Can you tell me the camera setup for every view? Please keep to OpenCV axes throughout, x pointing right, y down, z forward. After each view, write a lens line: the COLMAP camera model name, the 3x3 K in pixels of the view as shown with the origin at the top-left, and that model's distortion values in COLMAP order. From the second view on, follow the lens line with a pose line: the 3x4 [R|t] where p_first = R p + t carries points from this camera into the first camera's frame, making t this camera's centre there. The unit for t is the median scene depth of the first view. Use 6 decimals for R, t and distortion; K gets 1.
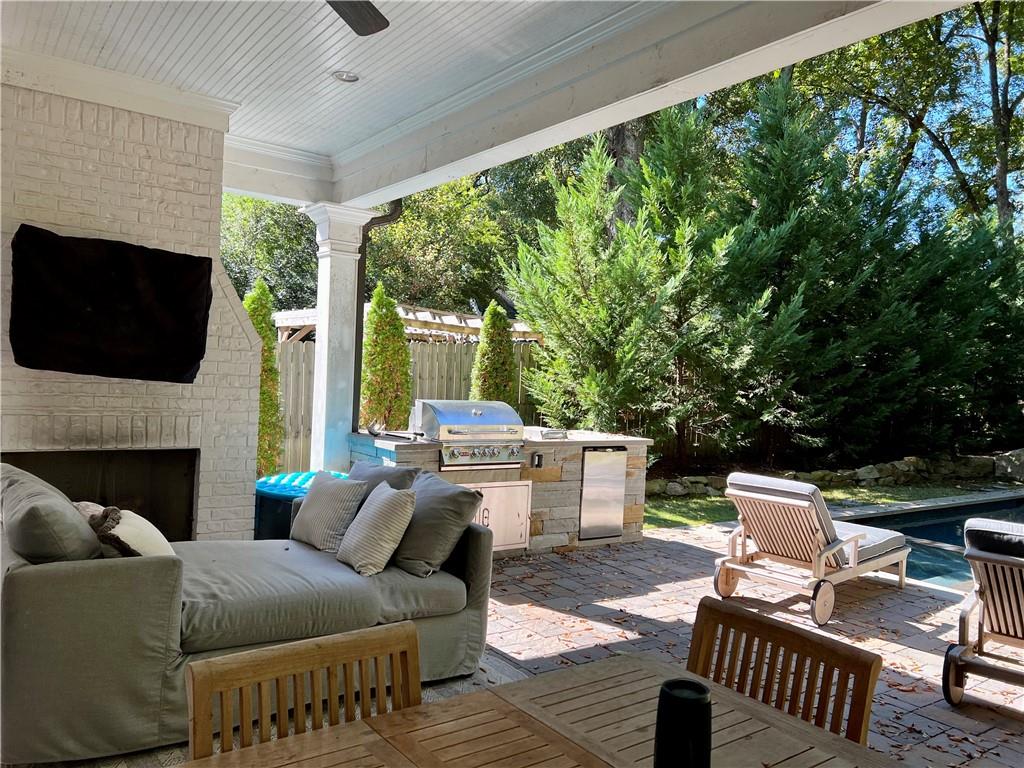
lens RADIAL K [[755.2, 0, 509.5], [0, 755.2, 404.6], [0, 0, 1]] dist [0.004122, 0.000278]
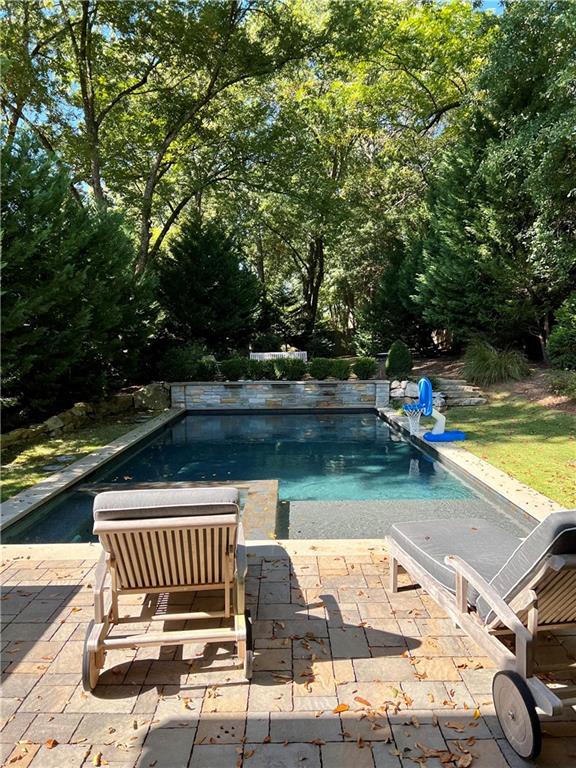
lens RADIAL K [[575.2, 0, 287.4], [0, 575.2, 394.2], [0, 0, 1]] dist [0.123323, -0.288317]
pose [[0.590435, -0.123531, 0.797575, 0.018775], [0.074112, 0.992340, 0.098833, -0.022947], [-0.803675, 0.000755, 0.595068, 0.550551]]
